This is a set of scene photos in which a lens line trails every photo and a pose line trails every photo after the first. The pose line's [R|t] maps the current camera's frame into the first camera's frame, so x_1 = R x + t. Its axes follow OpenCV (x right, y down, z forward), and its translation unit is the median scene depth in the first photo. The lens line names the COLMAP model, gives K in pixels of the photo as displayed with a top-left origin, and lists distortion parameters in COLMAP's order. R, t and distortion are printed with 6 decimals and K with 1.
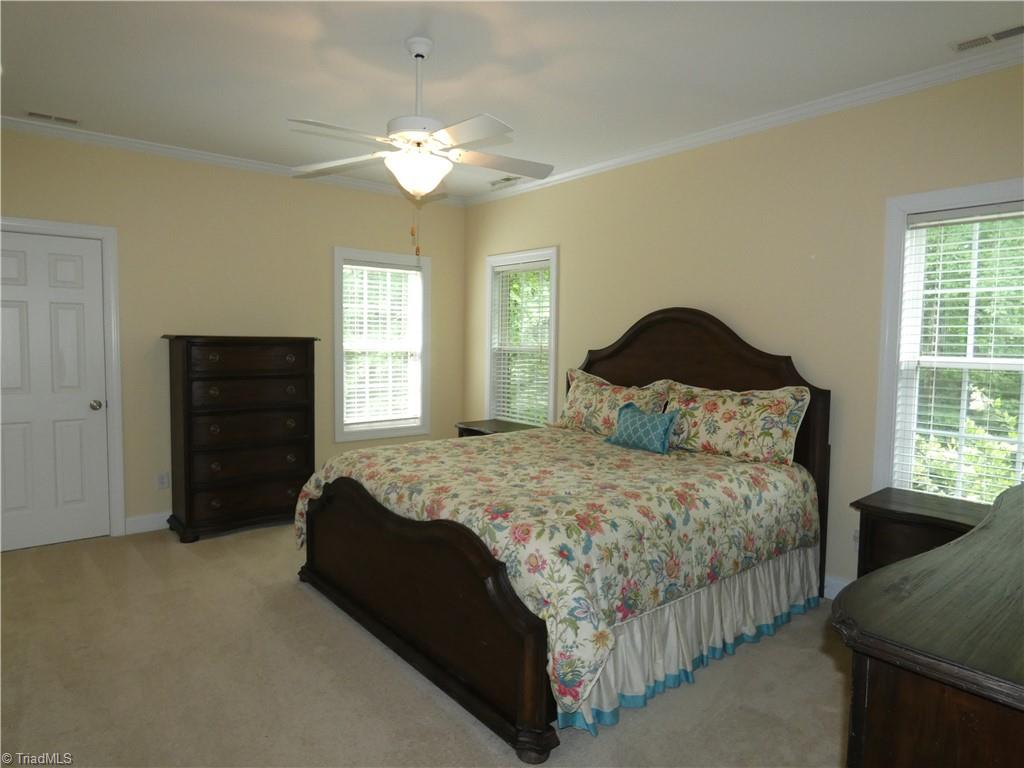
lens RADIAL K [[632.0, 0, 519.9], [0, 632.0, 382.8], [0, 0, 1]] dist [-0.004879, -0.001828]
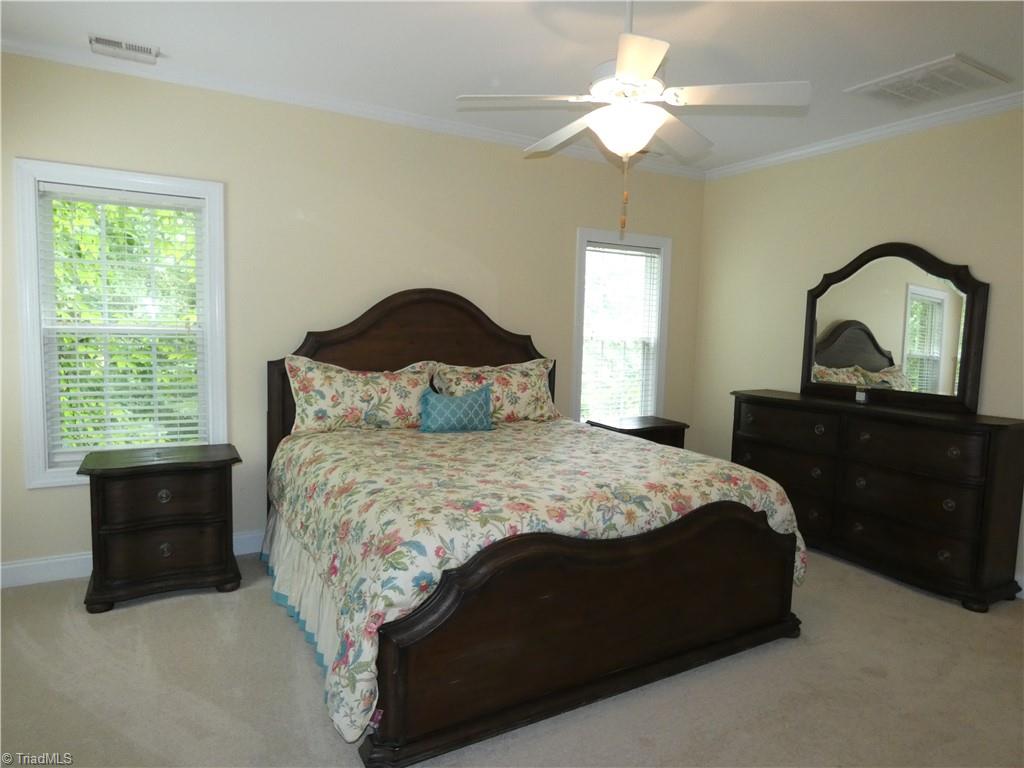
lens RADIAL K [[632.0, 0, 512.6], [0, 632.0, 382.6], [0, 0, 1]] dist [-0.004879, -0.001828]
pose [[0.156048, -0.098636, 0.982812, -0.840639], [0.041100, 0.994788, 0.093312, -0.067686], [-0.986894, 0.025833, 0.159289, 0.822274]]
